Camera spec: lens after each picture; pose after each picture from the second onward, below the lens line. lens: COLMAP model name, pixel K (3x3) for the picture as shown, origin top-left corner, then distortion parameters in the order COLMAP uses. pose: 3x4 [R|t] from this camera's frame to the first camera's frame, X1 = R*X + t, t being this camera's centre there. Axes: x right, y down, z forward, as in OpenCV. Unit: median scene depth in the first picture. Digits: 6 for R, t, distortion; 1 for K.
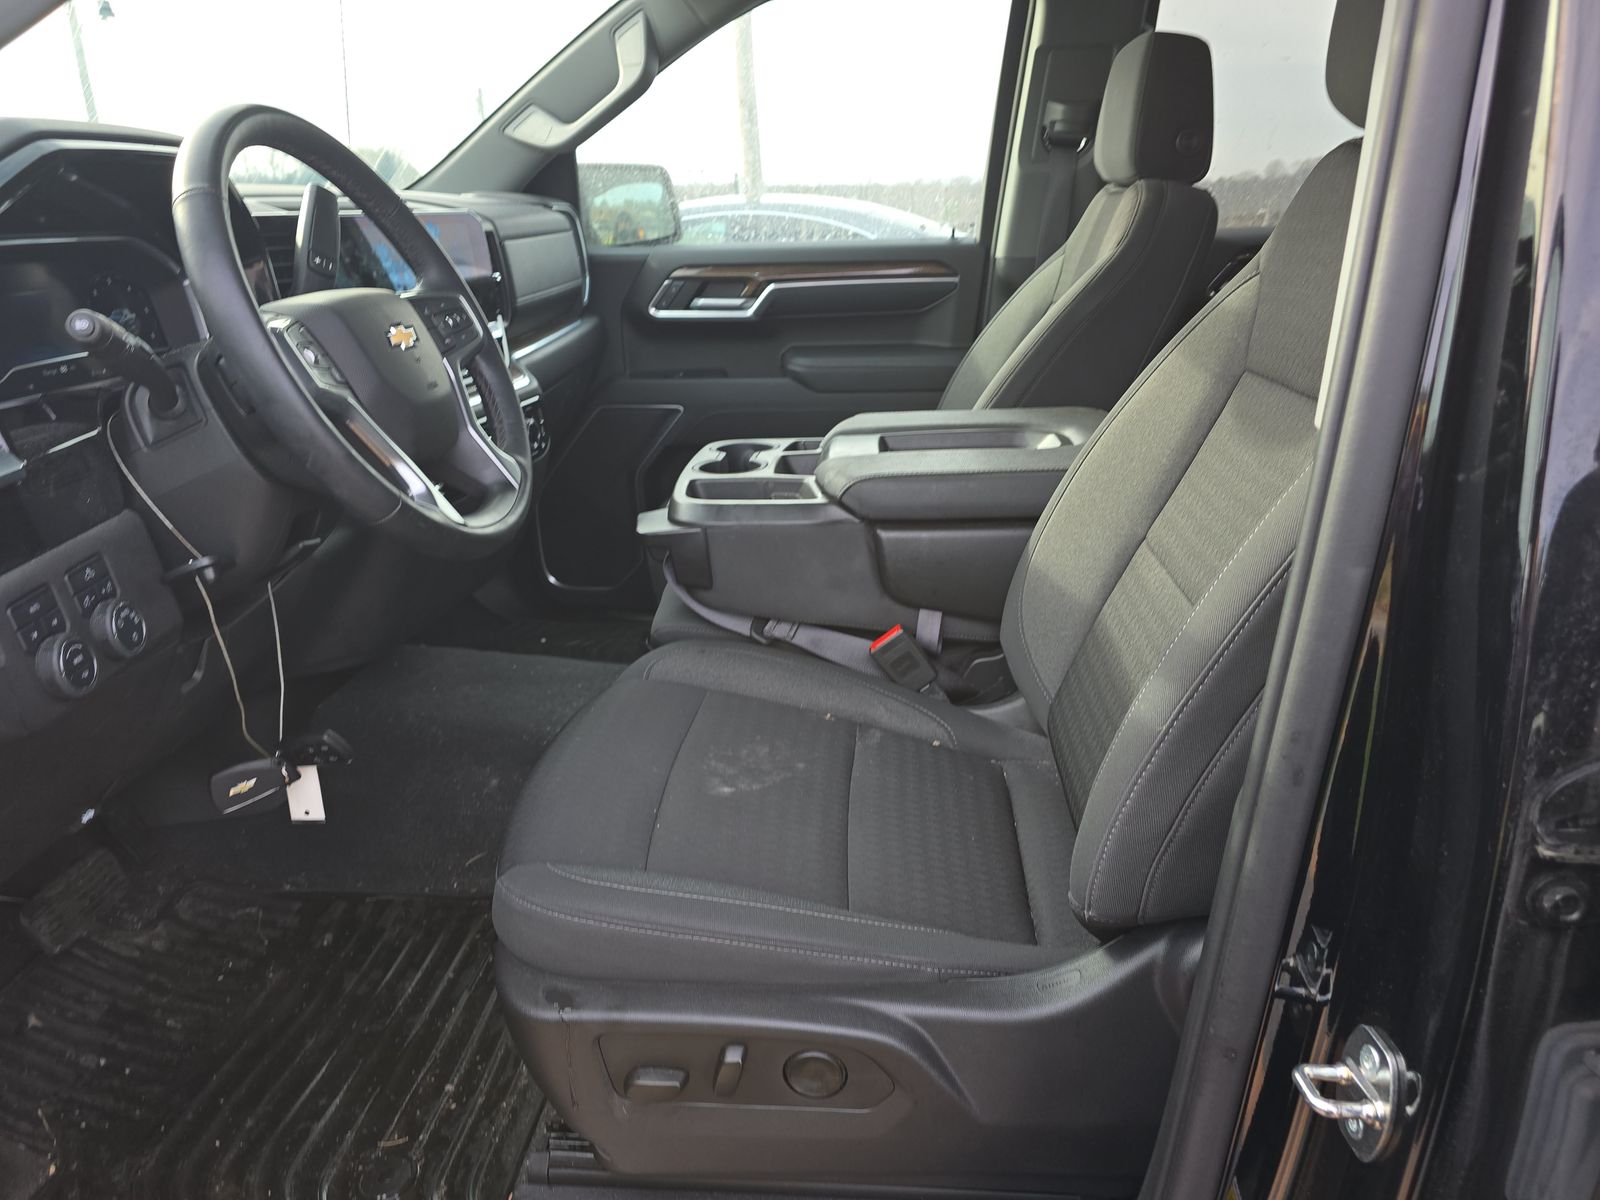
lens RADIAL K [[1070.0, 0, 800.0], [0, 1070.0, 600.0], [0, 0, 1]] dist [-0.008418, -0.002584]
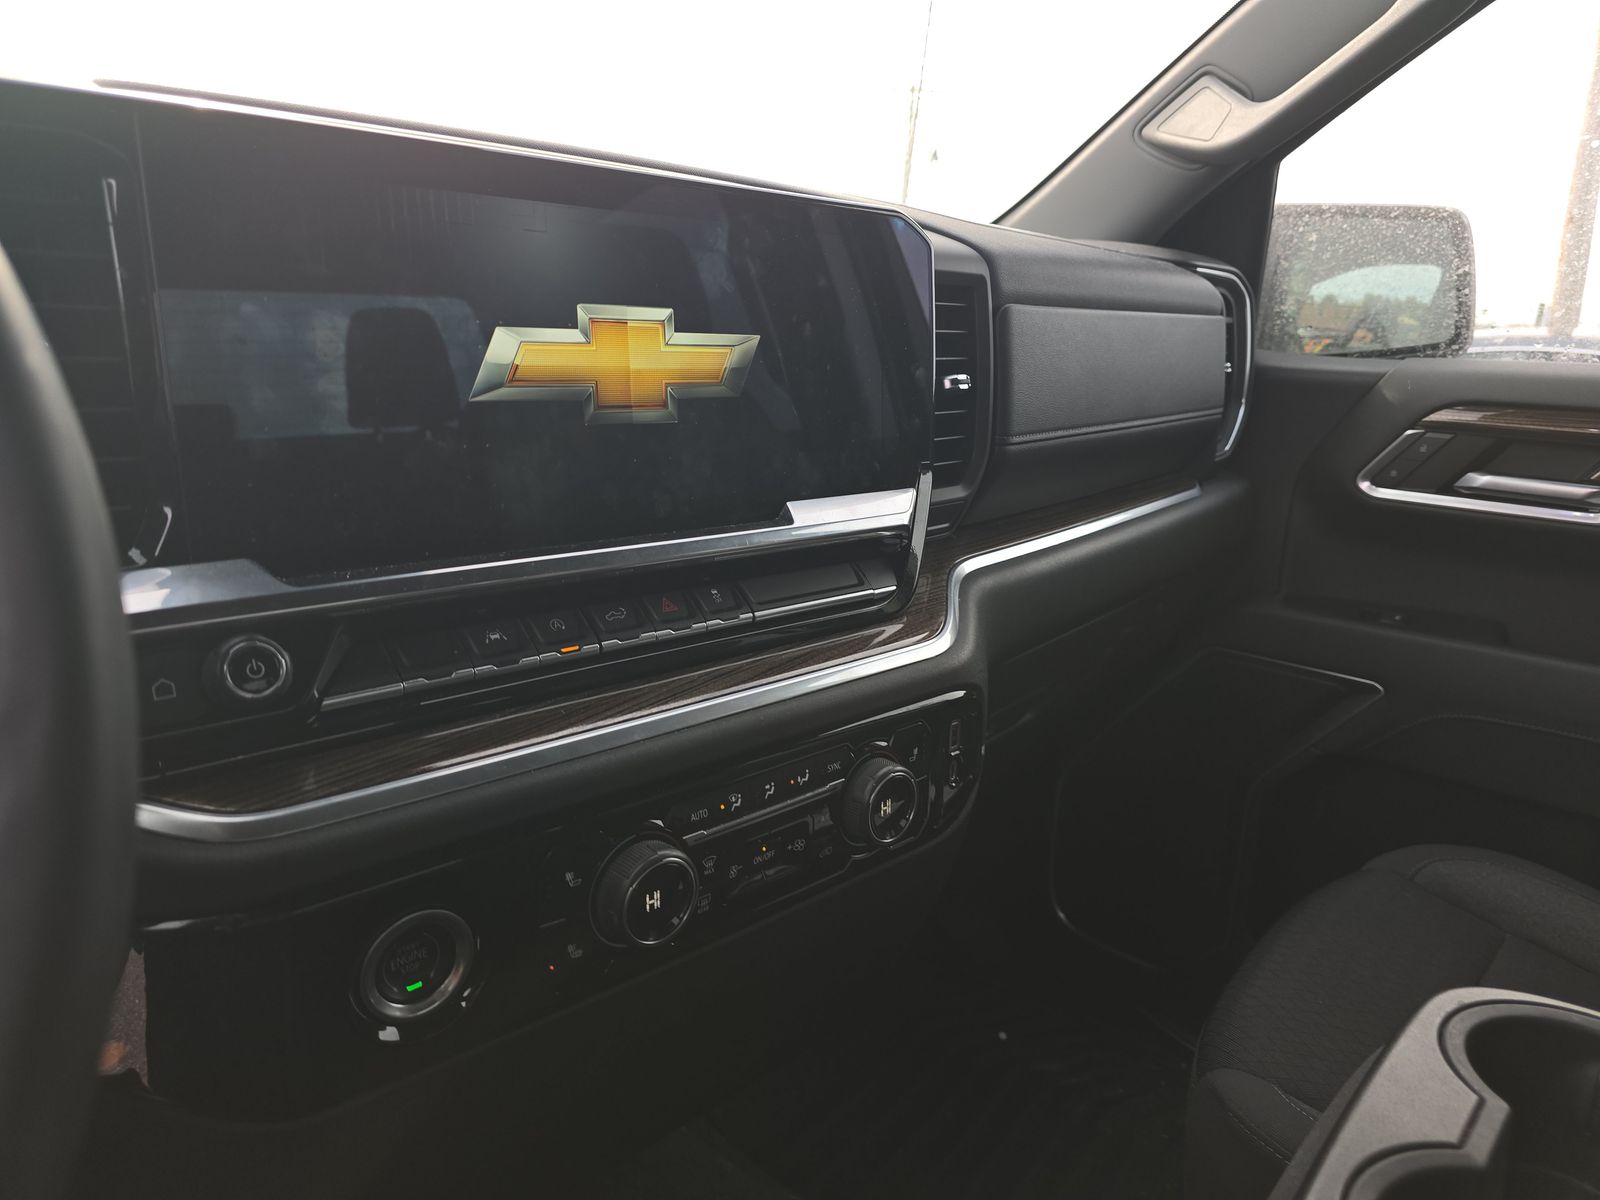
lens RADIAL K [[1070.0, 0, 800.0], [0, 1070.0, 600.0], [0, 0, 1]] dist [-0.008418, -0.002584]
pose [[0.801632, 0.196933, -0.564450, -0.058532], [-0.255616, 0.966433, -0.025843, -0.139320], [0.540413, 0.164999, 0.825063, 0.459292]]
